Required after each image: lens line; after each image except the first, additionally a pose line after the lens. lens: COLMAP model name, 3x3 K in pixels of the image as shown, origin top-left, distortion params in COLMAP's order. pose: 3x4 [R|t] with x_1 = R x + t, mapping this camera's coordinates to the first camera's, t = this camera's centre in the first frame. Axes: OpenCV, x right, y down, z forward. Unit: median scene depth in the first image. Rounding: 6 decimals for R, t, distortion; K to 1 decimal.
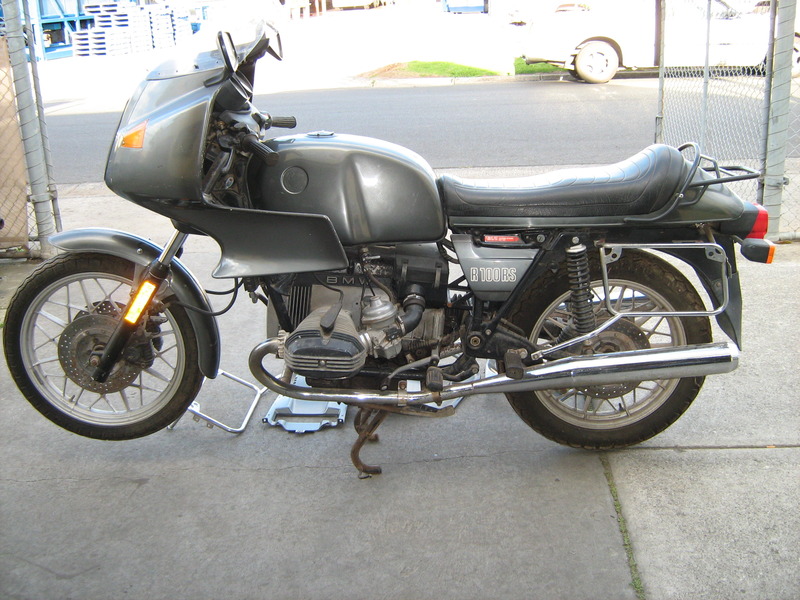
lens RADIAL K [[927.6, 0, 400.0], [0, 927.6, 300.0], [0, 0, 1]] dist [-0.112279, 0.015040]
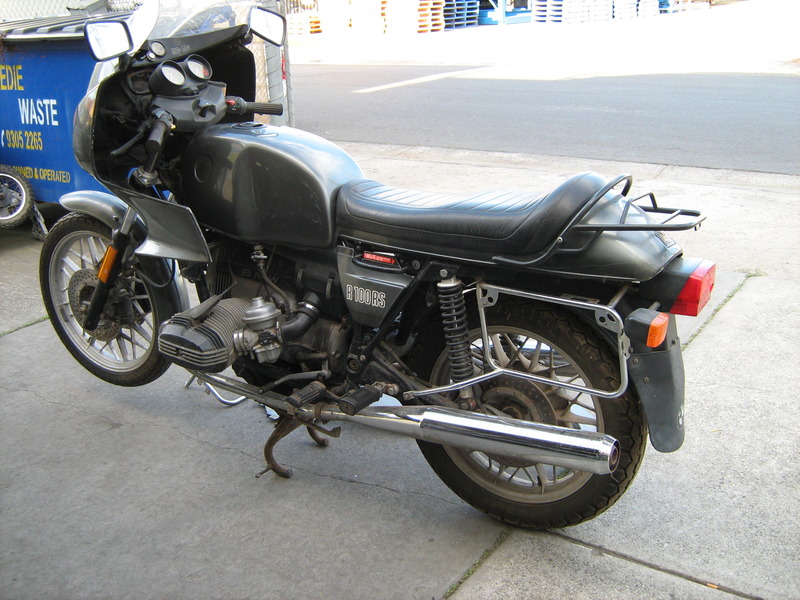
lens RADIAL K [[927.6, 0, 400.0], [0, 927.6, 300.0], [0, 0, 1]] dist [-0.112279, 0.015040]
pose [[0.849748, 0.177869, -0.496278, 0.540715], [-0.161399, 0.983936, 0.076294, -0.091816], [0.501876, 0.015268, 0.864805, 0.222265]]
